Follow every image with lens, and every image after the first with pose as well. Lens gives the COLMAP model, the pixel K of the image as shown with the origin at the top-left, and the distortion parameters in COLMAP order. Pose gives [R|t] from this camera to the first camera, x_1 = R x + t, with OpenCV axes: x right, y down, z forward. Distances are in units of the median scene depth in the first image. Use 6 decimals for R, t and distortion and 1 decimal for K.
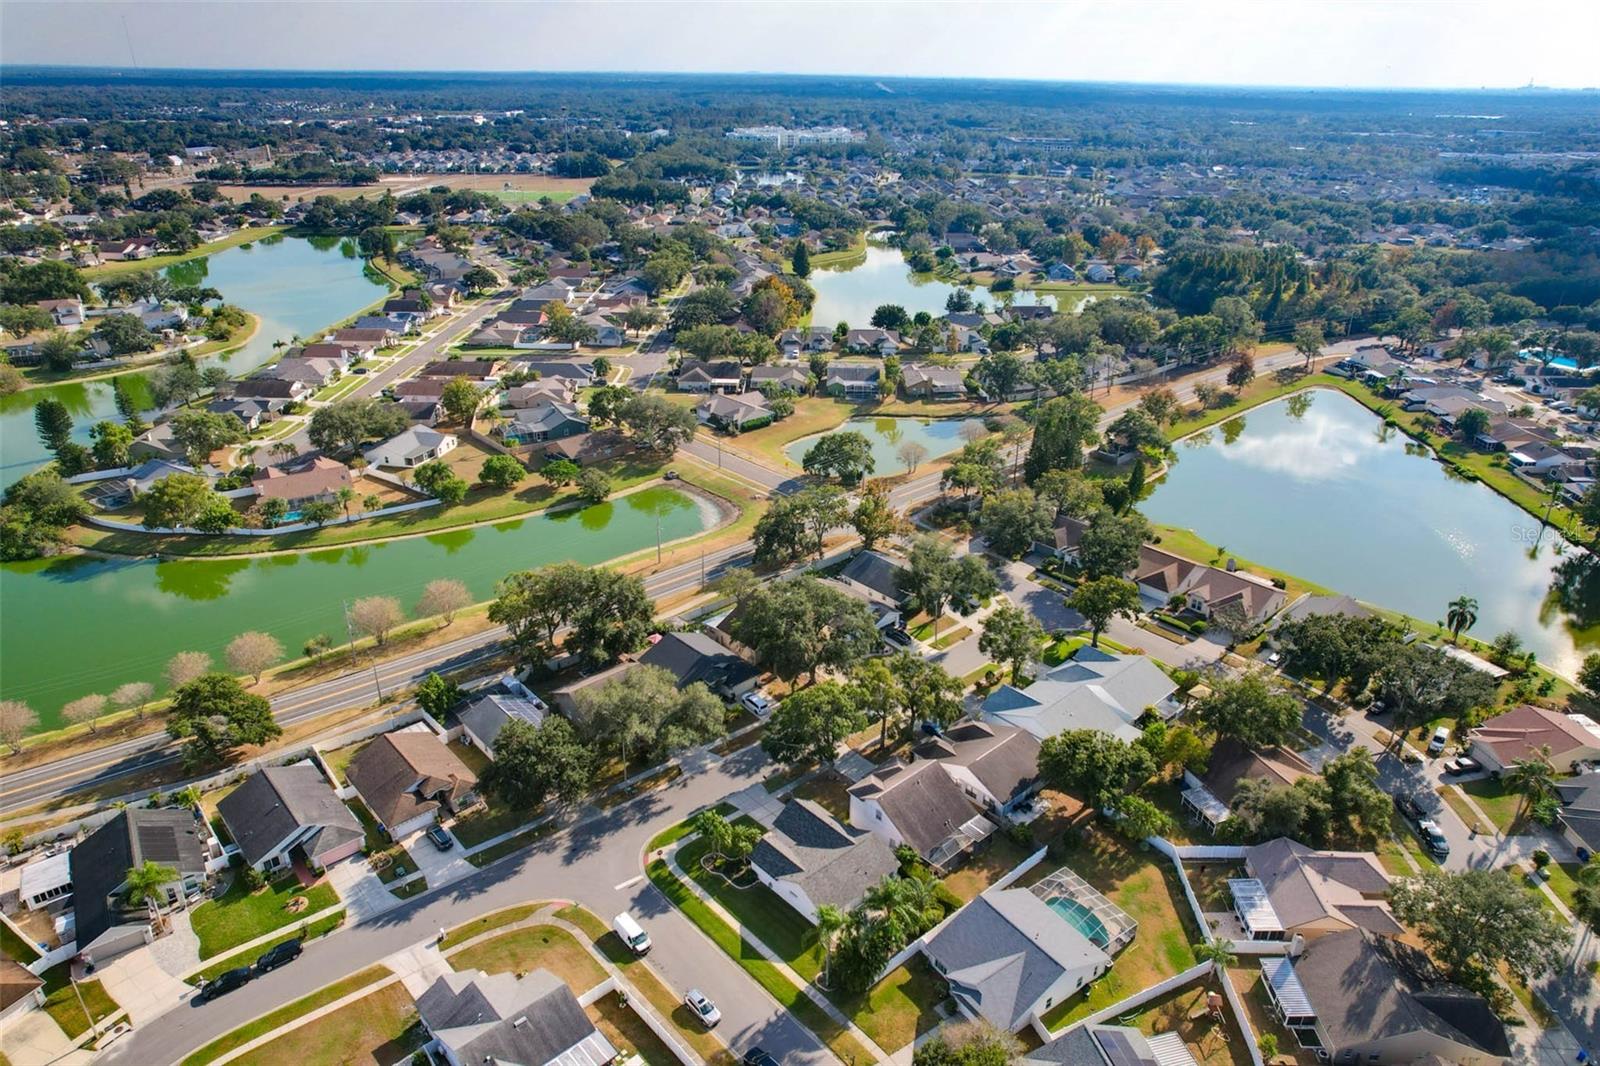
lens RADIAL K [[1009.8, 0, 813.9], [0, 1009.8, 530.2], [0, 0, 1]] dist [-0.045294, 0.031444]
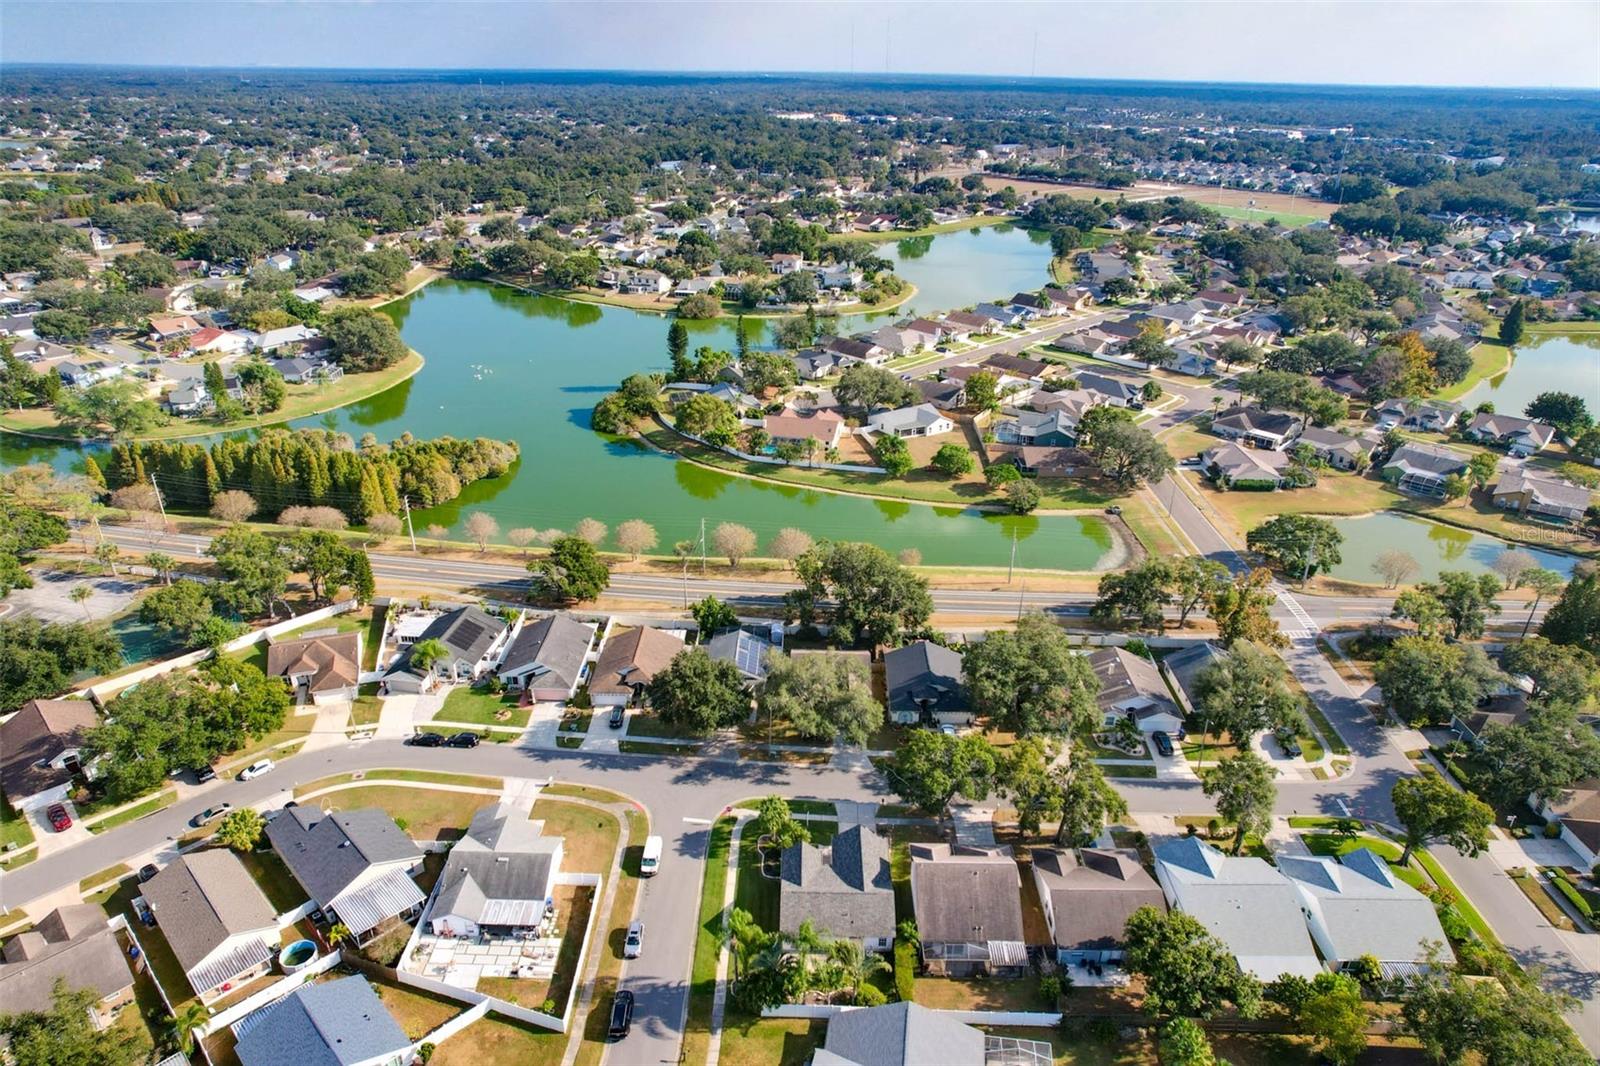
lens RADIAL K [[1009.8, 0, 803.2], [0, 1009.8, 537.4], [0, 0, 1]] dist [-0.045294, 0.031444]
pose [[0.734661, 0.288558, -0.614009, 0.242911], [-0.290329, 0.951700, 0.099880, -0.041952], [0.613173, 0.104886, 0.782954, 0.094212]]
